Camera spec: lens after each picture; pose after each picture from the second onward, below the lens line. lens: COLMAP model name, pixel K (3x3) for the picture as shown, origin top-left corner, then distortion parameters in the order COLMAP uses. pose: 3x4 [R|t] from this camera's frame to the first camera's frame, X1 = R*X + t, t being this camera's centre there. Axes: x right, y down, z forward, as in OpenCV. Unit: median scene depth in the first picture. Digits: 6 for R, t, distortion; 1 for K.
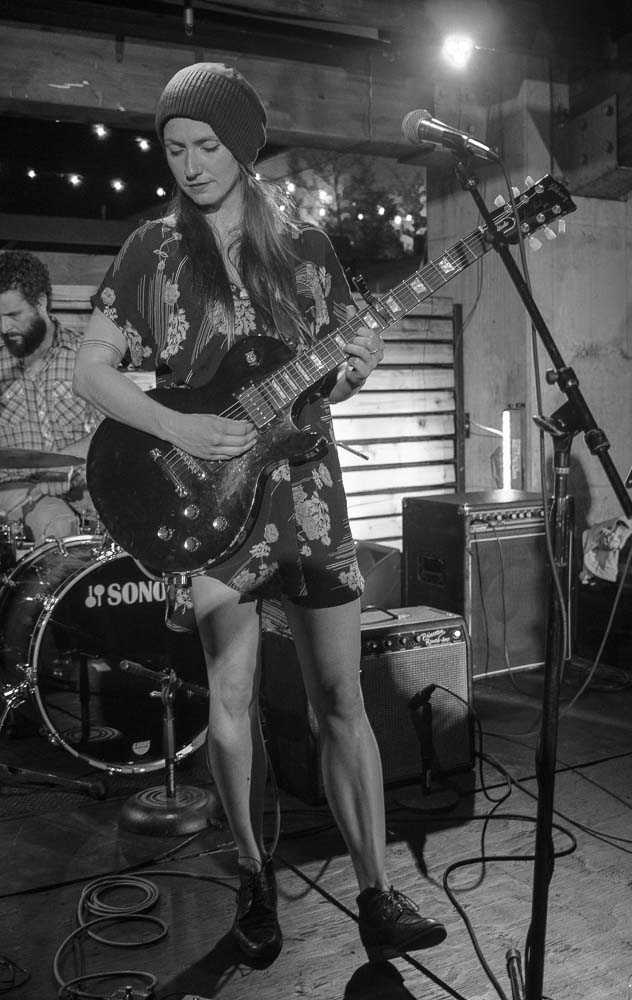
lens RADIAL K [[1167.7, 0, 315.2], [0, 1167.7, 523.1], [0, 0, 1]] dist [-0.097067, 0.000000]
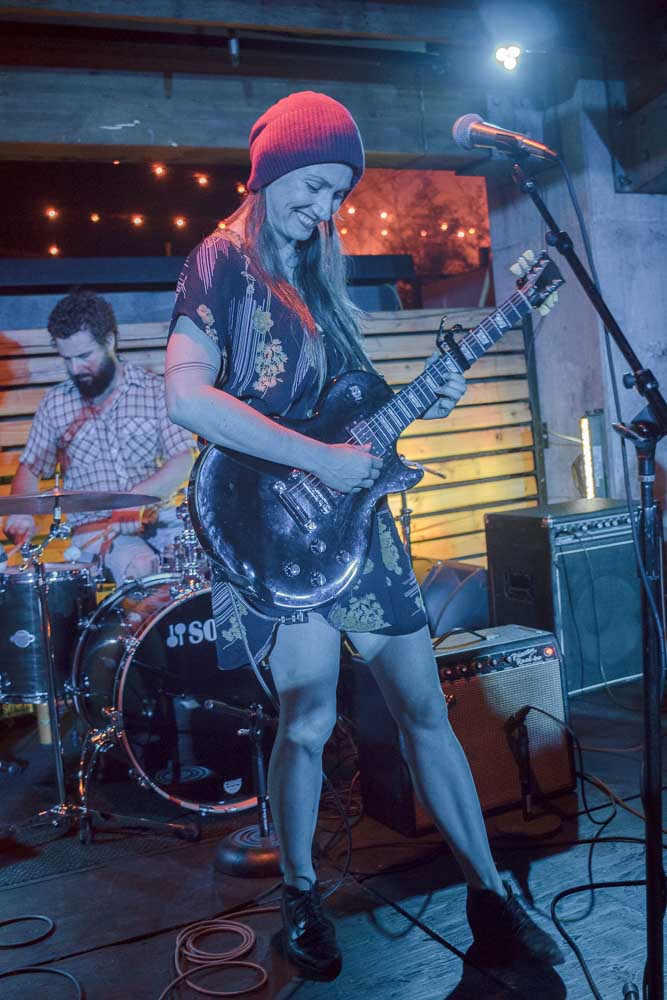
lens RADIAL K [[1169.0, 0, 305.1], [0, 1169.0, 516.4], [0, 0, 1]] dist [-0.091190, 0.000000]
pose [[0.994689, -0.066450, -0.078599, 0.003015], [0.064421, 0.997528, -0.028083, -0.002287], [0.080271, 0.022870, 0.996511, 0.015189]]
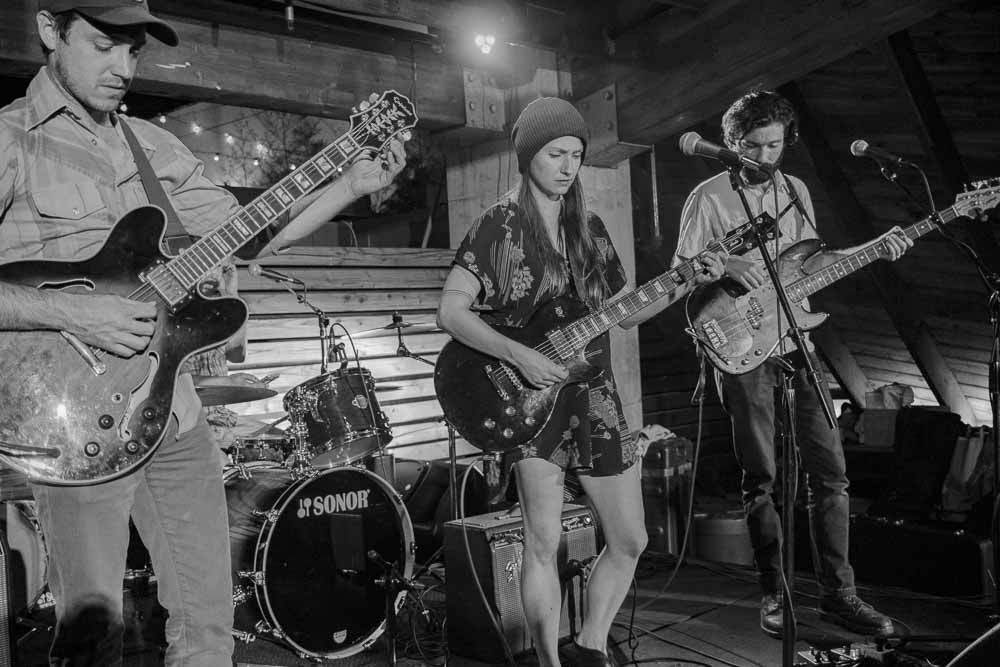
lens RADIAL K [[1169.0, 0, 526.1], [0, 1169.0, 359.5], [0, 0, 1]] dist [-0.091190, 0.000000]
pose [[0.958899, -0.032616, 0.281867, -0.236020], [0.058209, 0.994856, -0.082906, 0.018731], [-0.277713, 0.095906, 0.955865, -0.162086]]
